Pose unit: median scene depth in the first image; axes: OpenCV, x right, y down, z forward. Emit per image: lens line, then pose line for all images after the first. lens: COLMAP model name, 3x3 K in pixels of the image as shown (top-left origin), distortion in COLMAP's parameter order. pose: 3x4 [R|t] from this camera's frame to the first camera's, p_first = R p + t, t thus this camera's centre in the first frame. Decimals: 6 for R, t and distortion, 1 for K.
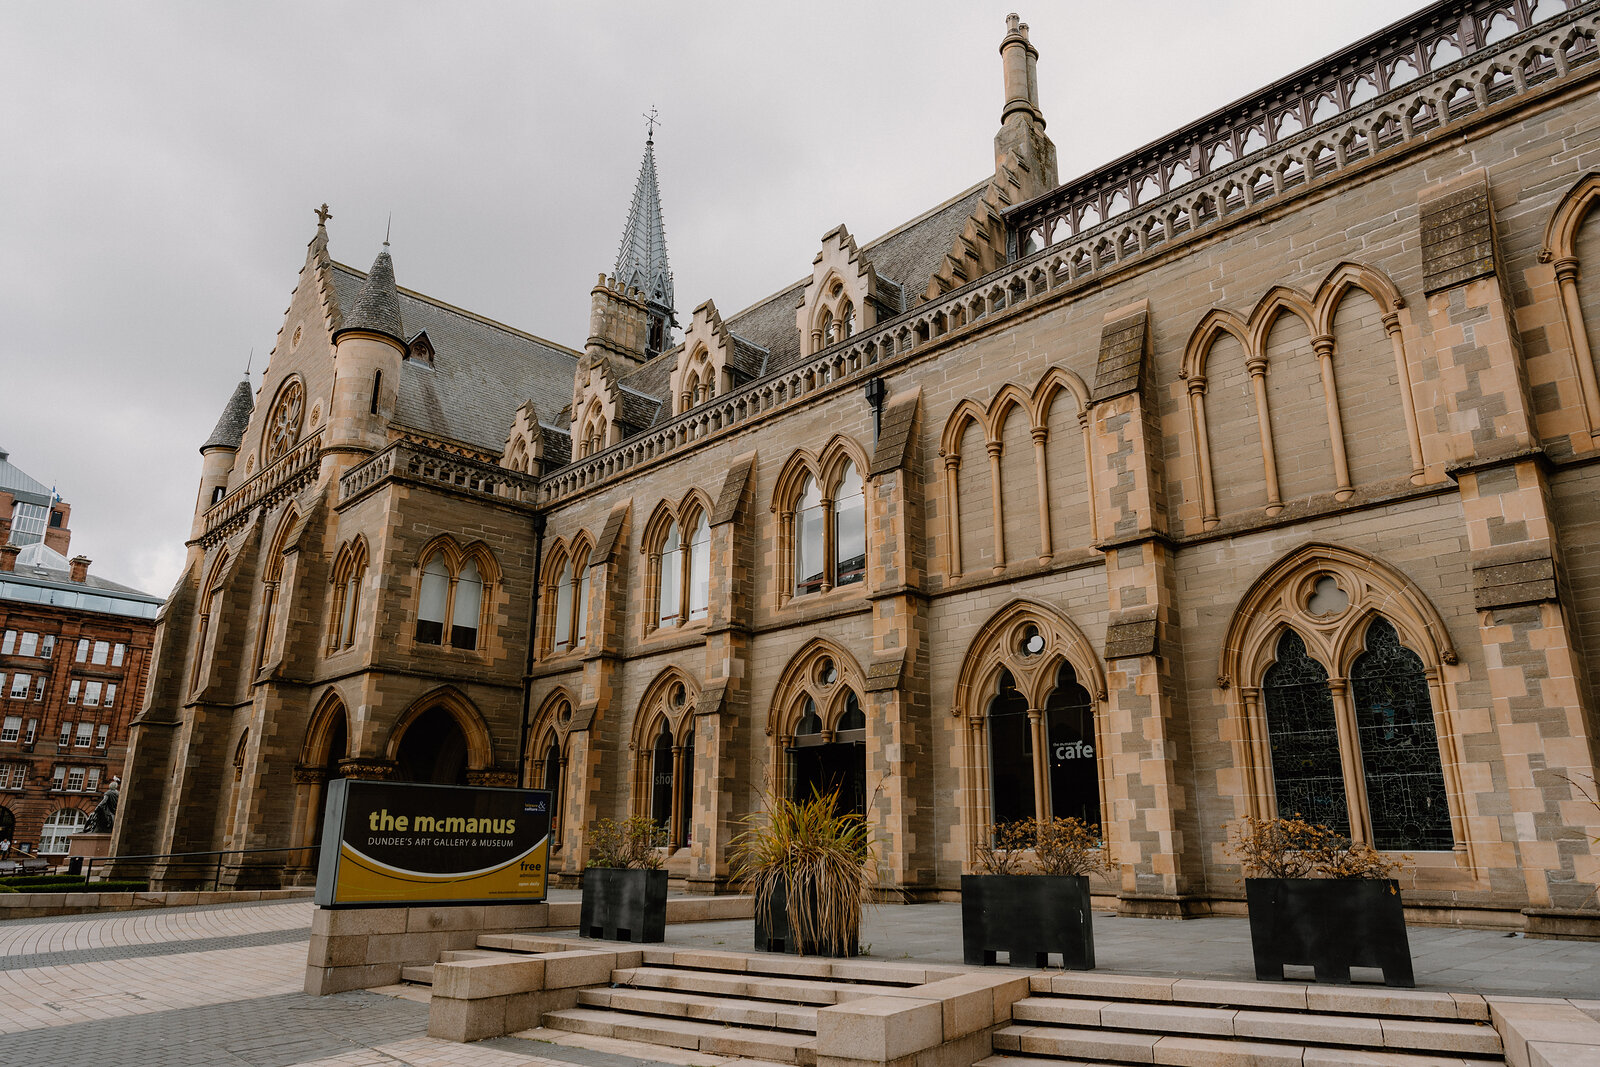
lens RADIAL K [[1053.3, 0, 800.0], [0, 1053.3, 533.5], [0, 0, 1]] dist [-0.026132, 0.001388]
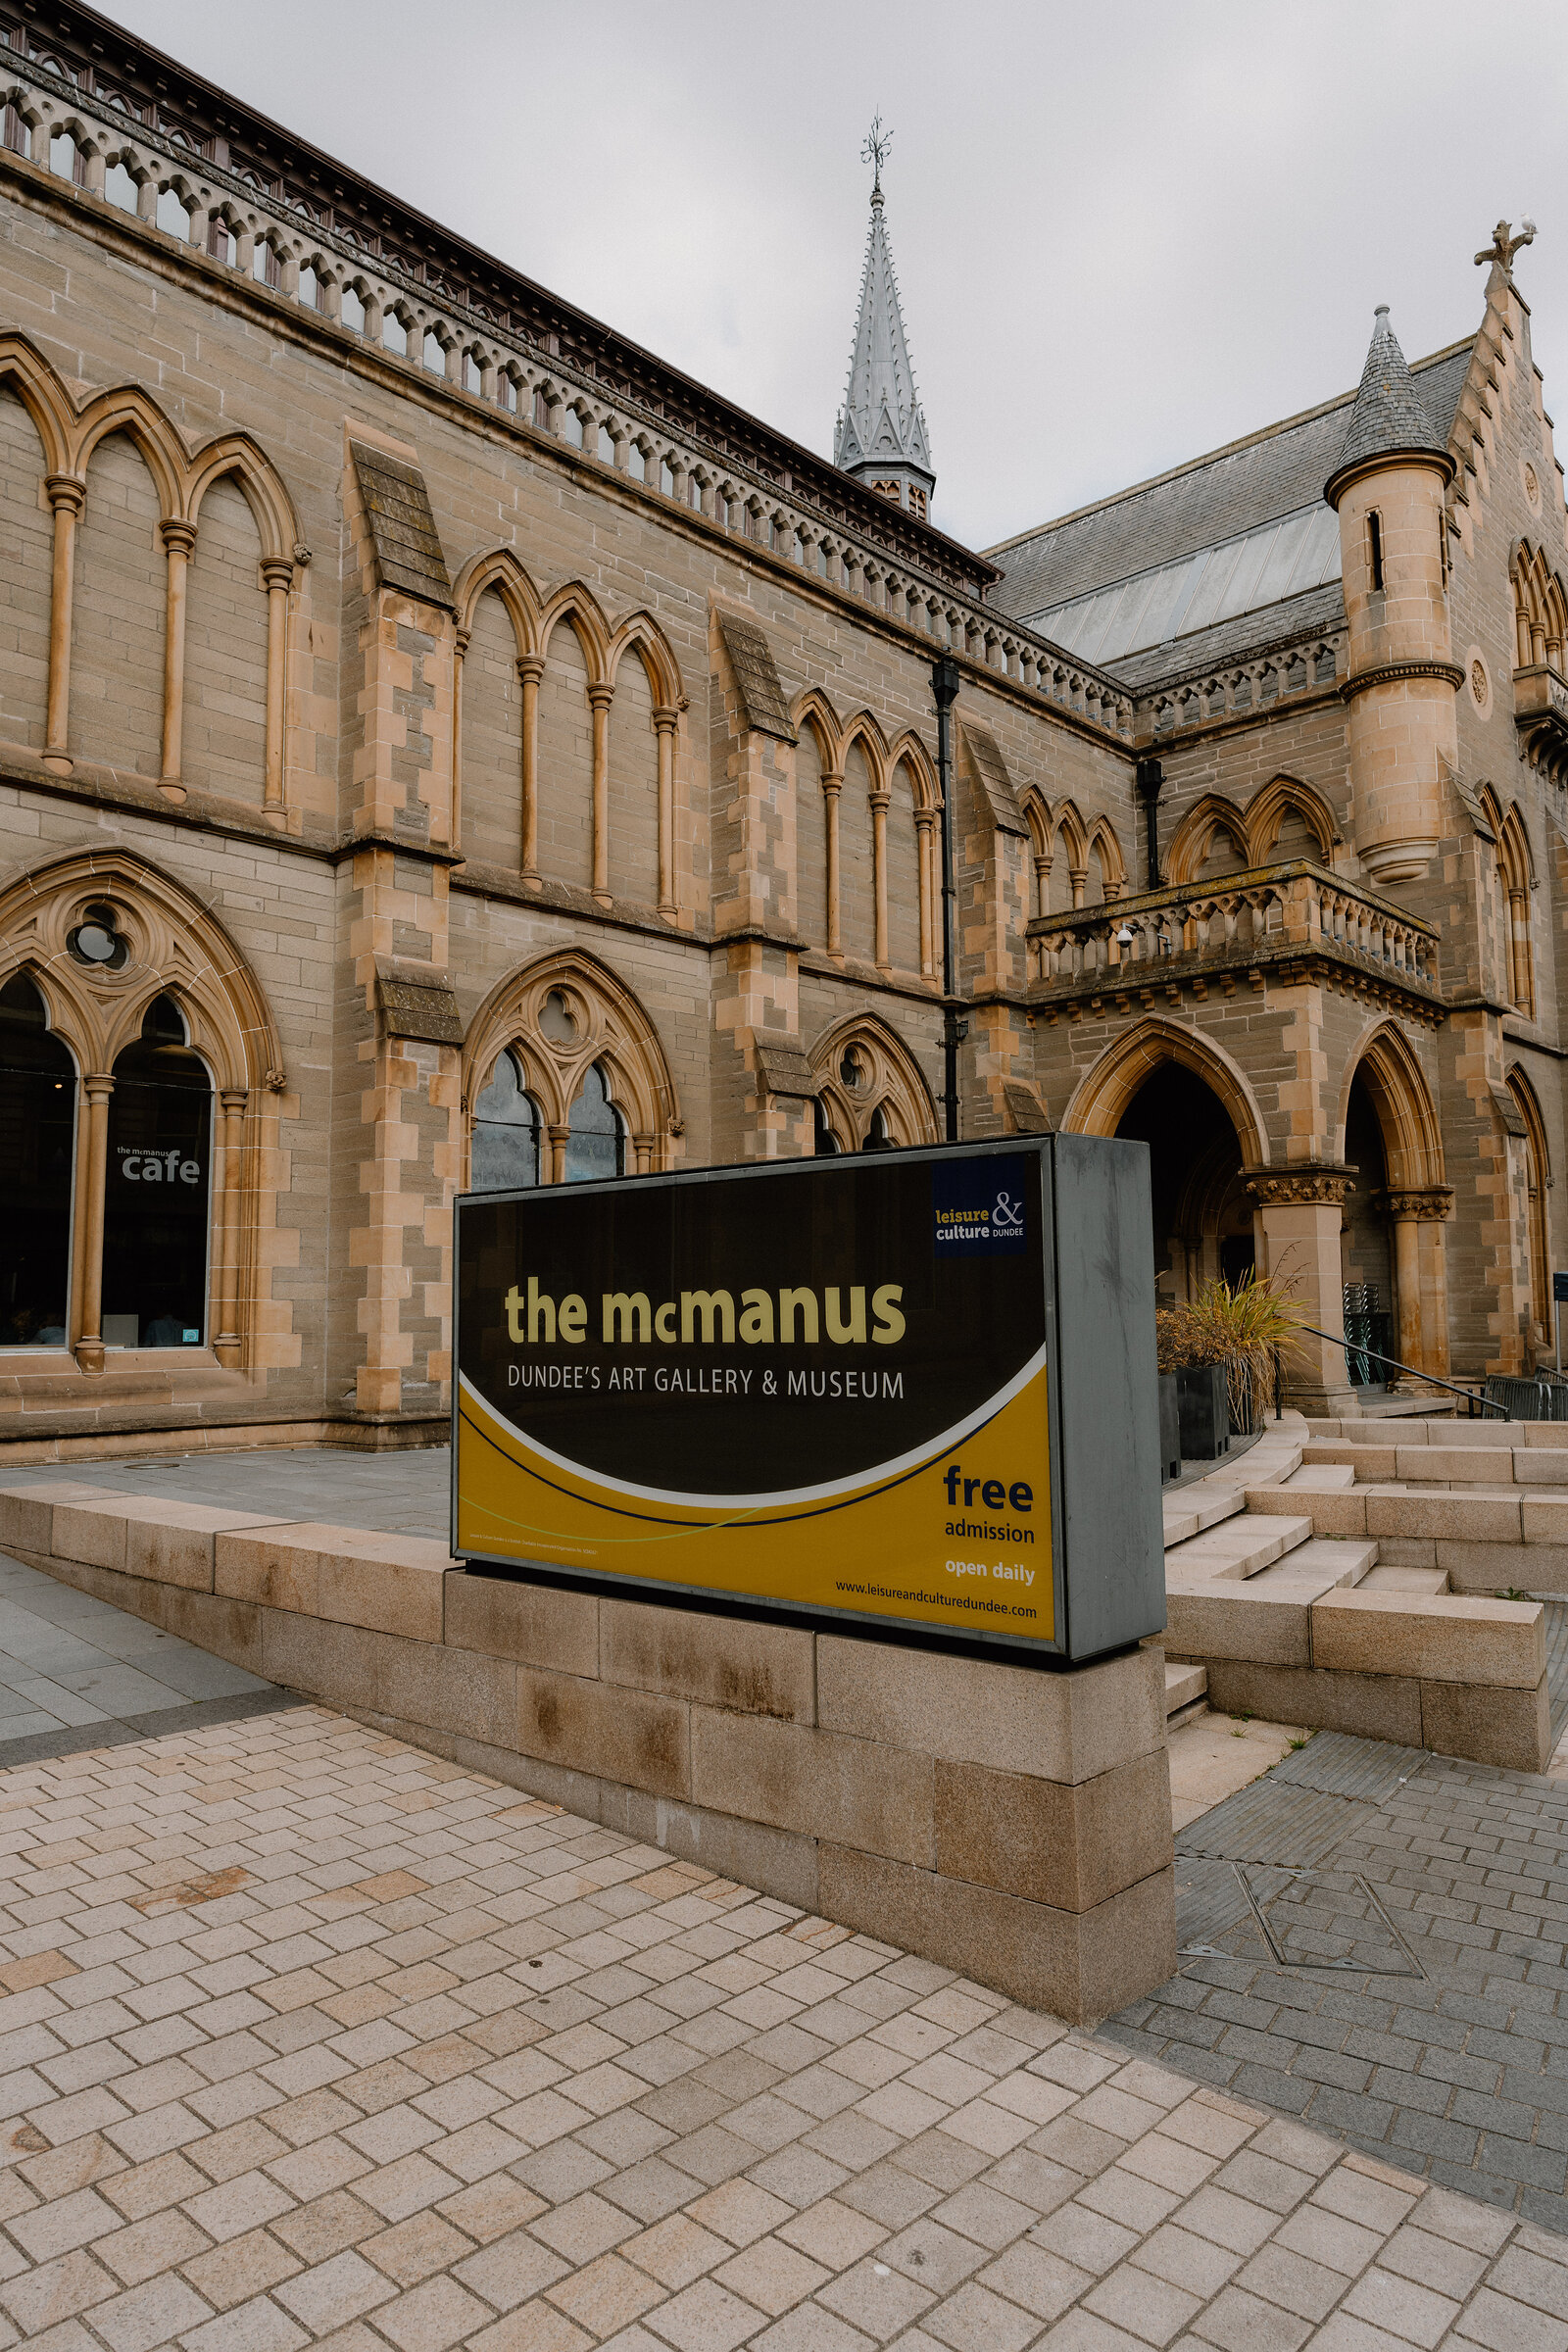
lens RADIAL K [[1545.0, 0, 776.9], [0, 1545.0, 1182.0], [0, 0, 1]] dist [-0.000957, 0.000903]
pose [[-0.059804, 0.079818, 0.995014, -0.597719], [-0.277960, 0.956041, -0.093398, 0.227205], [-0.958729, -0.282160, -0.034989, 0.825975]]
